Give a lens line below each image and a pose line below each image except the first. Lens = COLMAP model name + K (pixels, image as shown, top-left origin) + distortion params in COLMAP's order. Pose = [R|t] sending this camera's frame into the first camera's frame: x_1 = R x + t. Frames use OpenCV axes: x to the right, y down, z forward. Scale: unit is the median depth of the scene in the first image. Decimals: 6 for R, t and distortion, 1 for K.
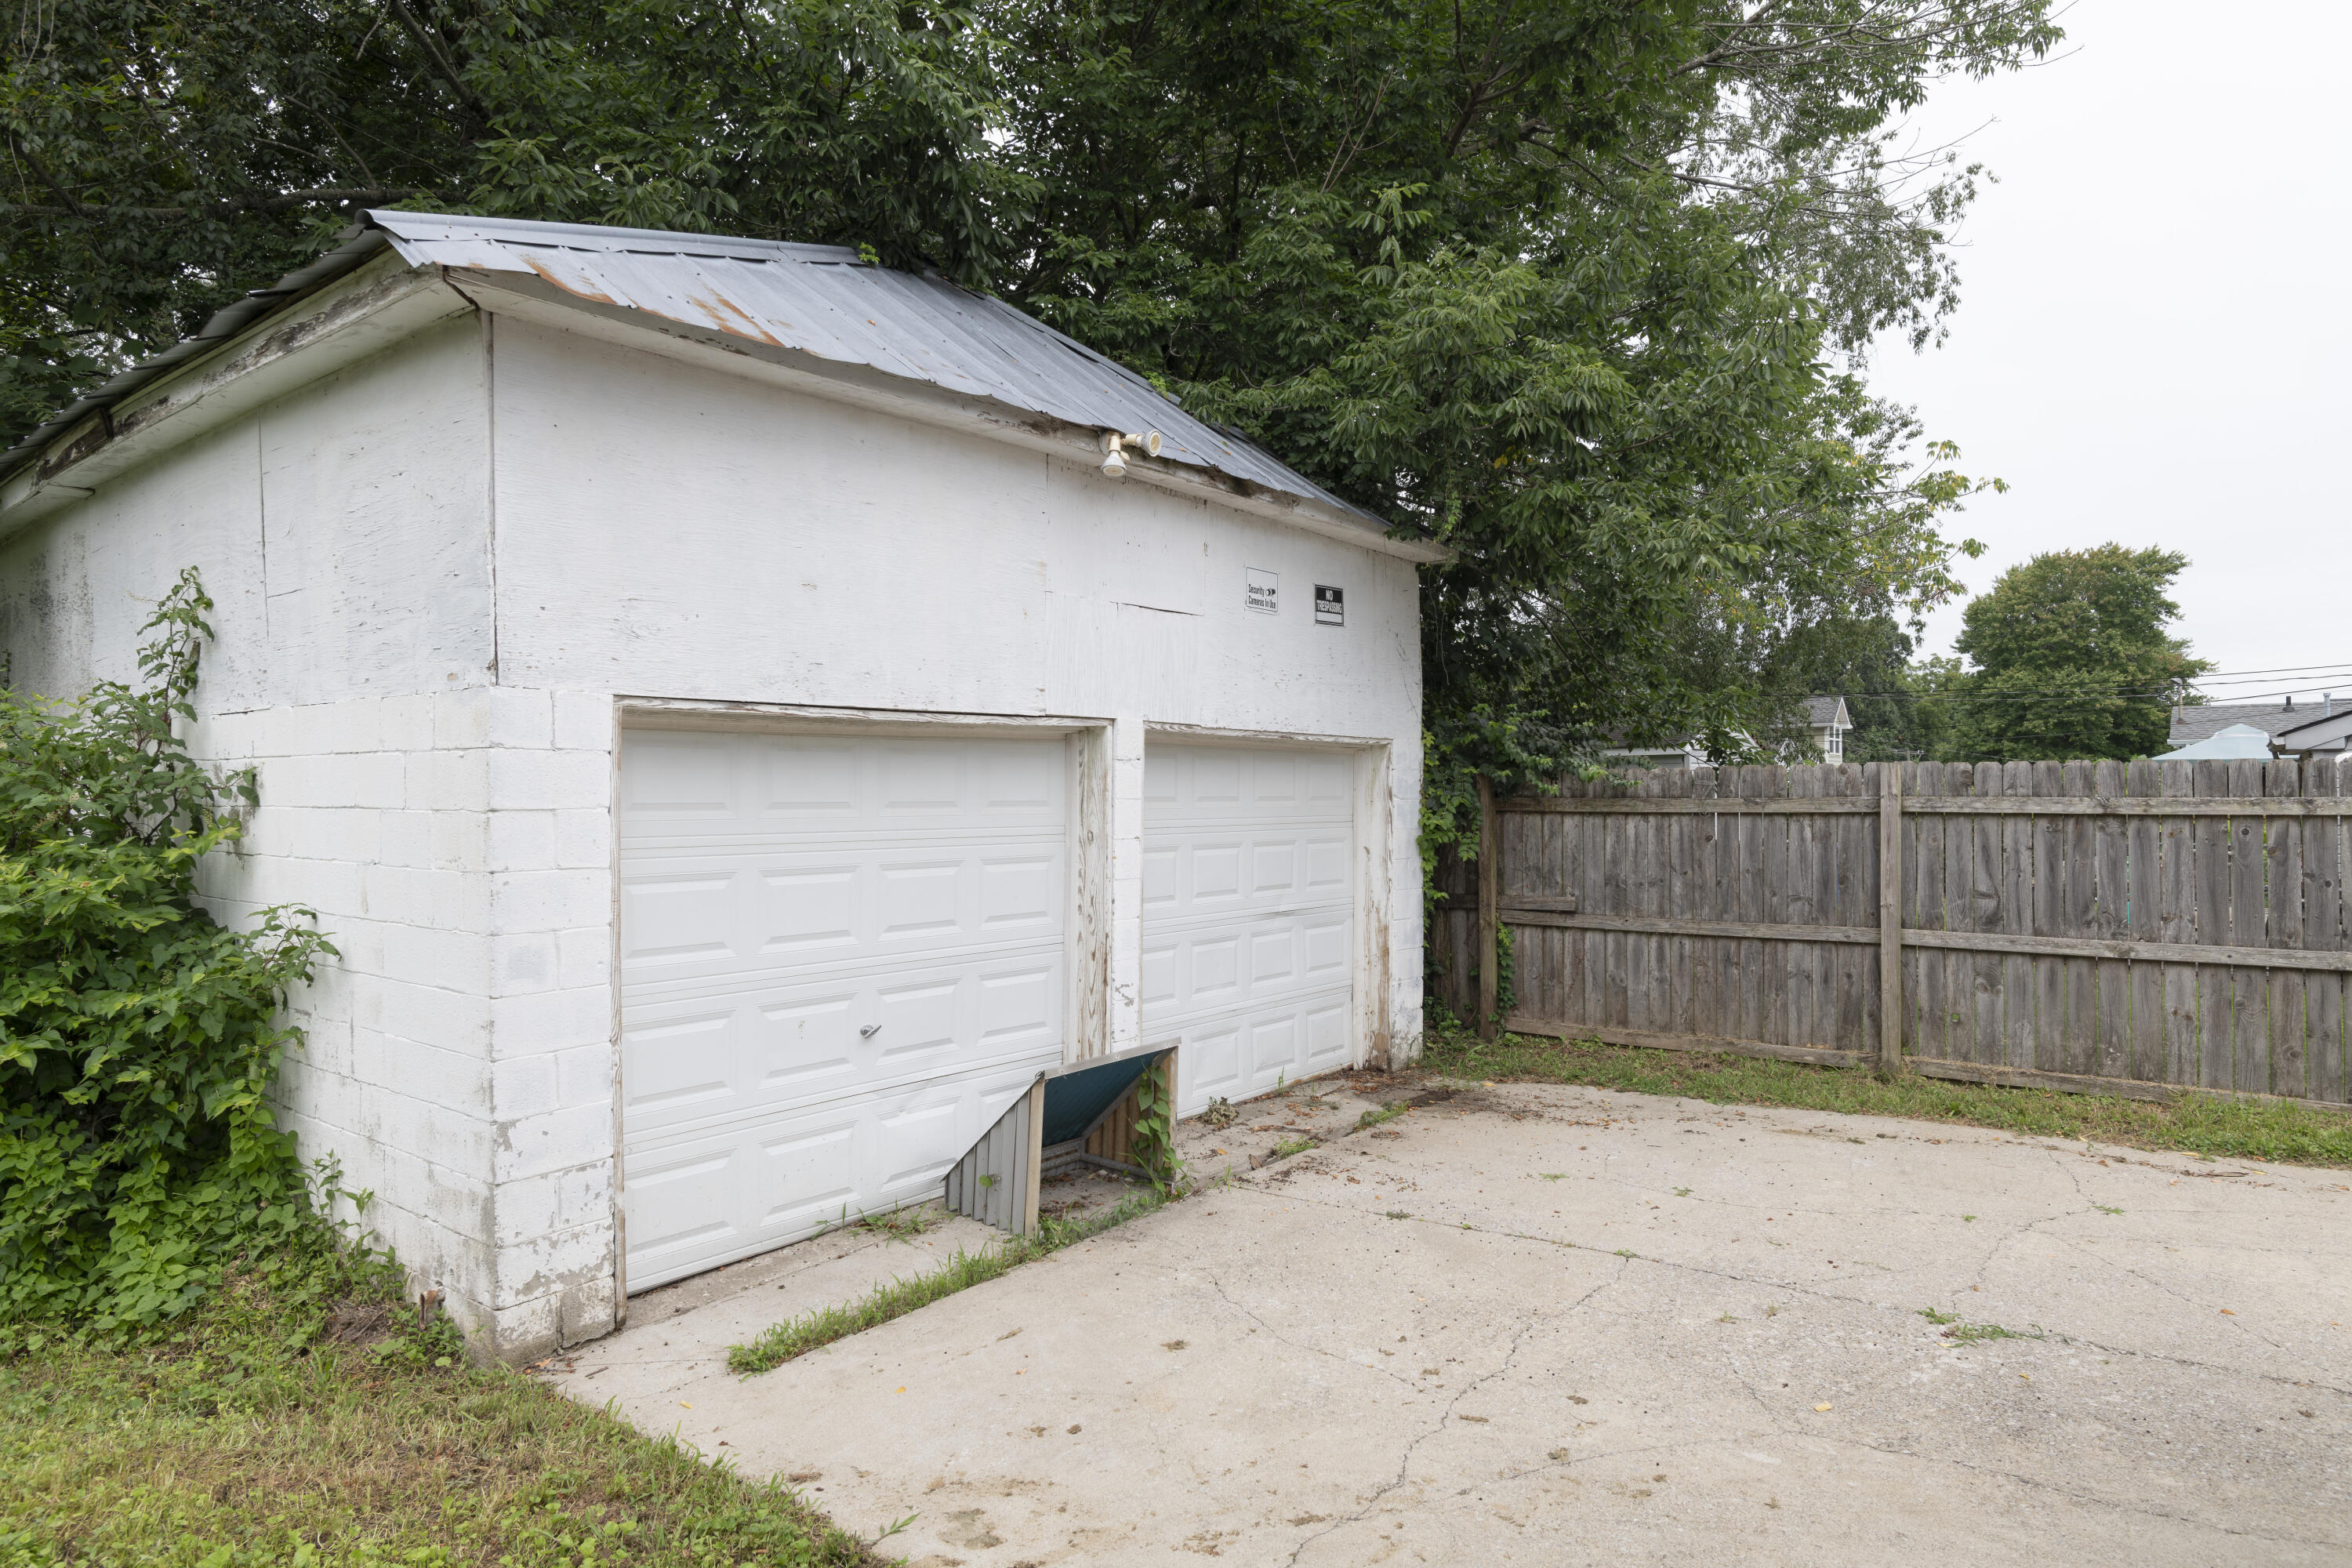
lens RADIAL K [[1335.7, 0, 1171.4], [0, 1335.7, 788.8], [0, 0, 1]] dist [-0.005295, 0.001058]
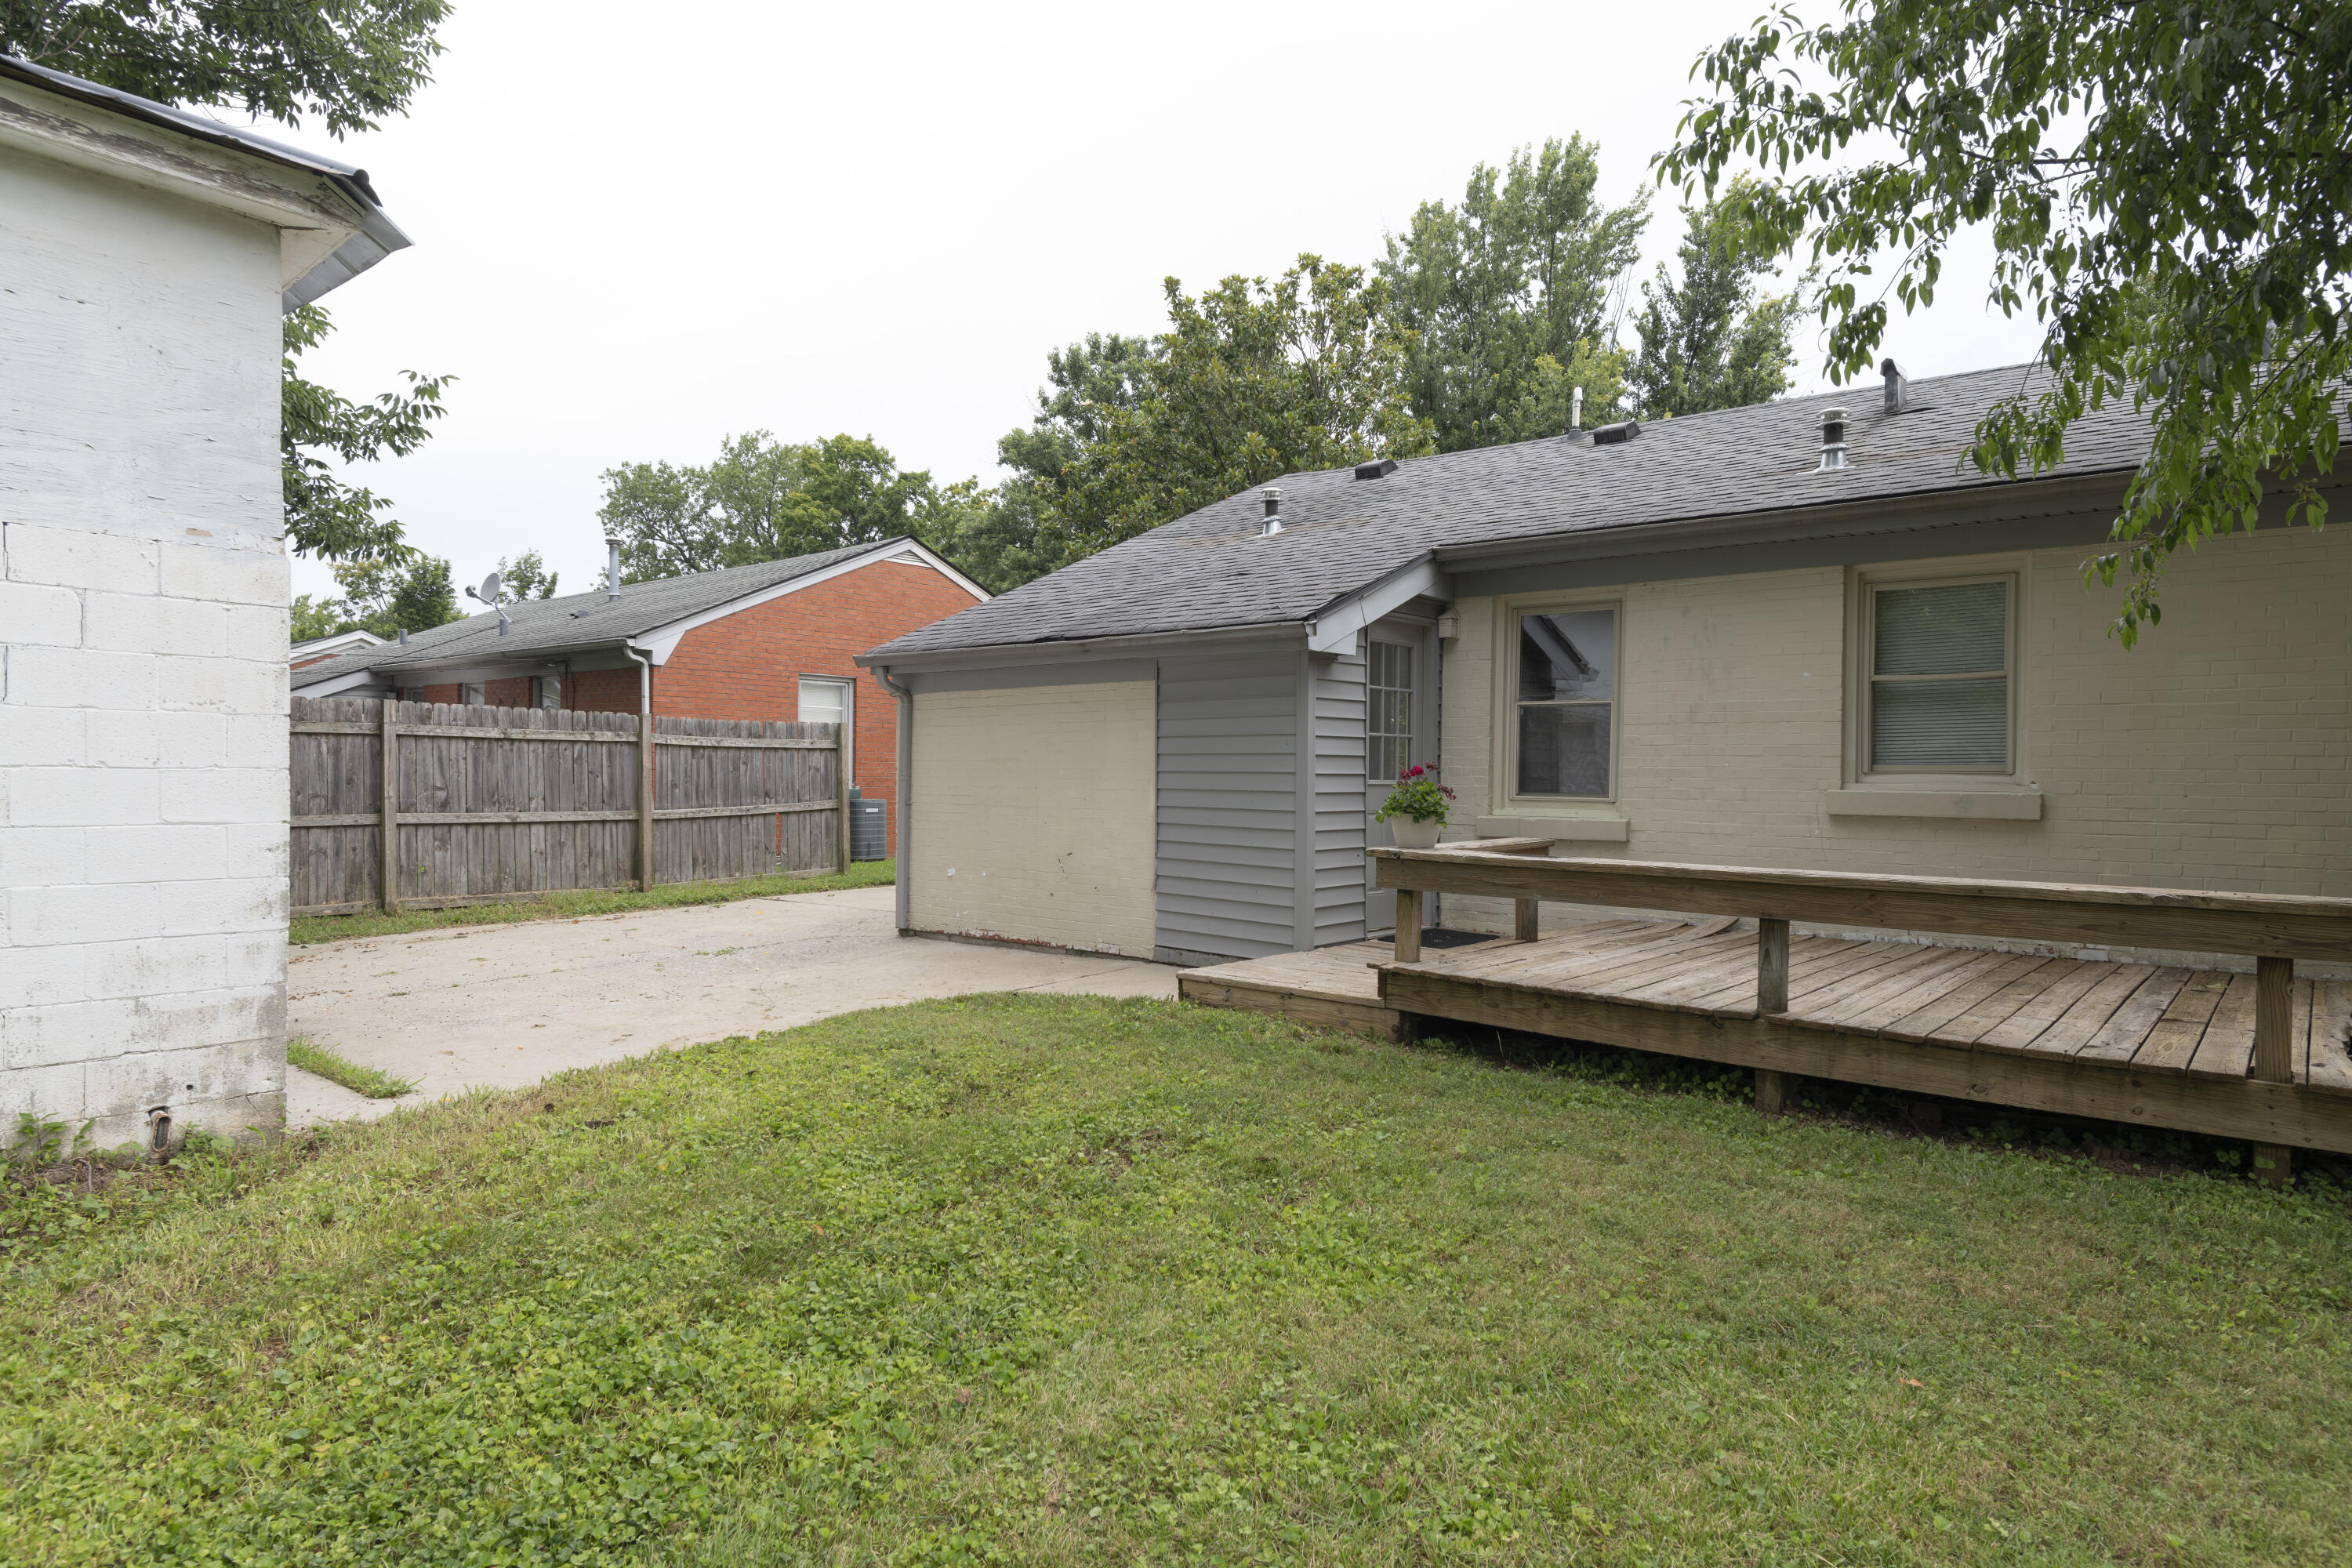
lens RADIAL K [[1337.3, 0, 1174.7], [0, 1337.3, 786.9], [0, 0, 1]] dist [-0.006953, -0.000432]
pose [[0.017395, -0.001146, 0.999848, -1.088140], [-0.012415, 0.999922, 0.001362, 0.075666], [-0.999772, -0.012437, 0.017379, 0.133288]]
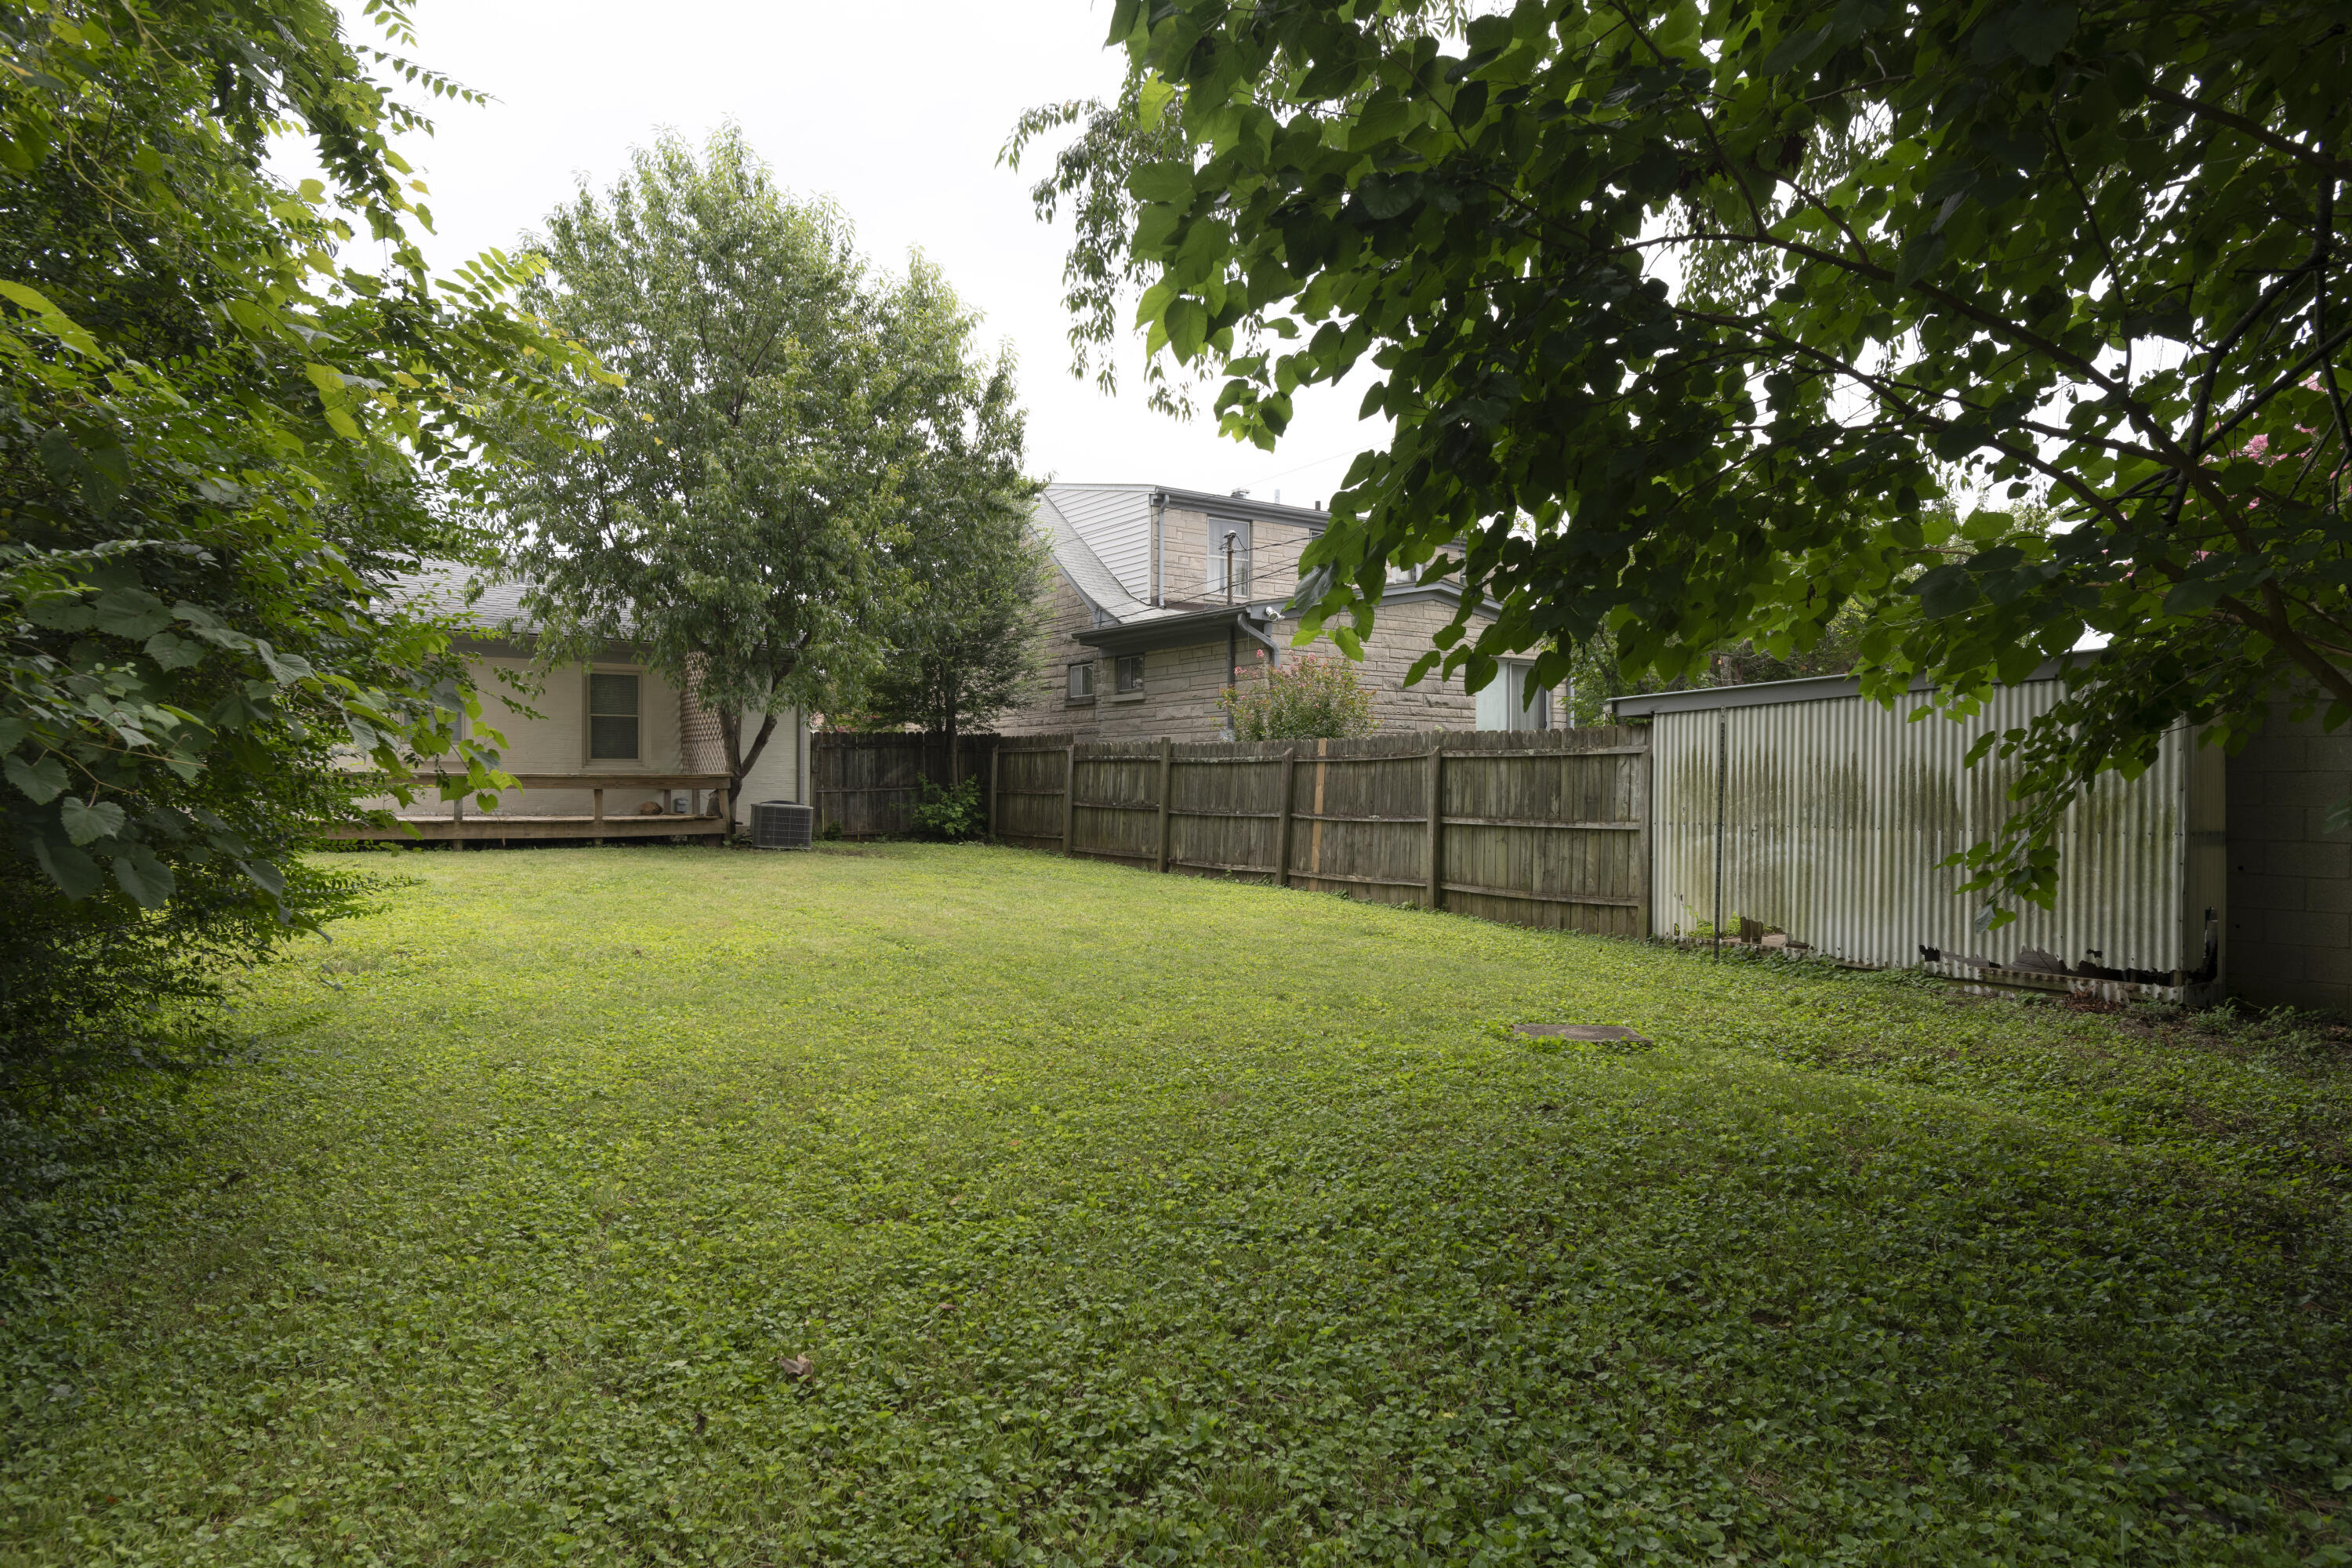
lens RADIAL K [[1337.3, 0, 1174.7], [0, 1337.3, 786.9], [0, 0, 1]] dist [-0.006953, -0.000432]
pose [[-0.958647, 0.000828, 0.284596, -2.156216], [0.000841, 1.000000, -0.000076, 0.147620], [-0.284596, 0.000166, -0.958648, 1.657637]]
